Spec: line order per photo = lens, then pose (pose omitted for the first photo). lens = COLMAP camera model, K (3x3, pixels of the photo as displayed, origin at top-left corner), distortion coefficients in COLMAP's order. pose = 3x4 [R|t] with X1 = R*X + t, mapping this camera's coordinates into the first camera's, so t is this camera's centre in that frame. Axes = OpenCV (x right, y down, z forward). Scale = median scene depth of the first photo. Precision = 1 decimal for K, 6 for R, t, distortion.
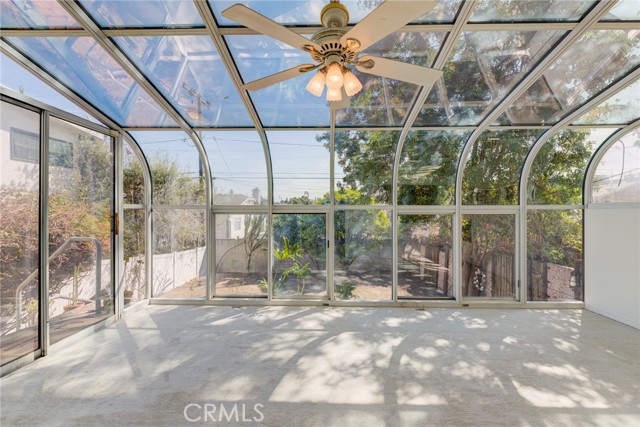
lens RADIAL K [[281.9, 0, 318.9], [0, 281.9, 208.6], [0, 0, 1]] dist [0.000167, -0.002601]
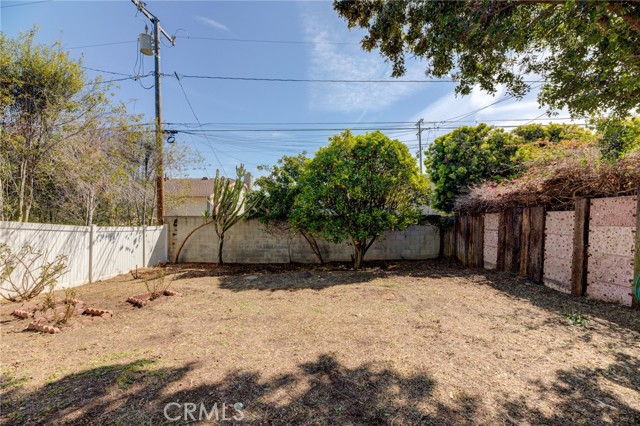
lens RADIAL K [[258.0, 0, 321.7], [0, 258.0, 218.2], [0, 0, 1]] dist [-0.002070, -0.000168]
pose [[0.999954, 0.002970, 0.009069, -0.014039], [-0.003085, 0.999914, 0.012737, 0.548017], [-0.009030, -0.012765, 0.999878, 1.758195]]
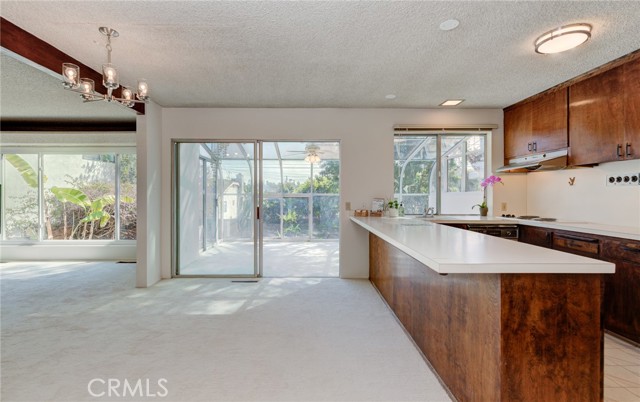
lens RADIAL K [[290.1, 0, 309.3], [0, 290.1, 191.8], [0, 0, 1]] dist [0.003421, 0.000125]
pose [[0.999238, 0.004151, 0.038818, -0.060506], [-0.004075, 0.999990, -0.002057, -0.027737], [-0.038826, 0.001898, 0.999244, -1.272162]]
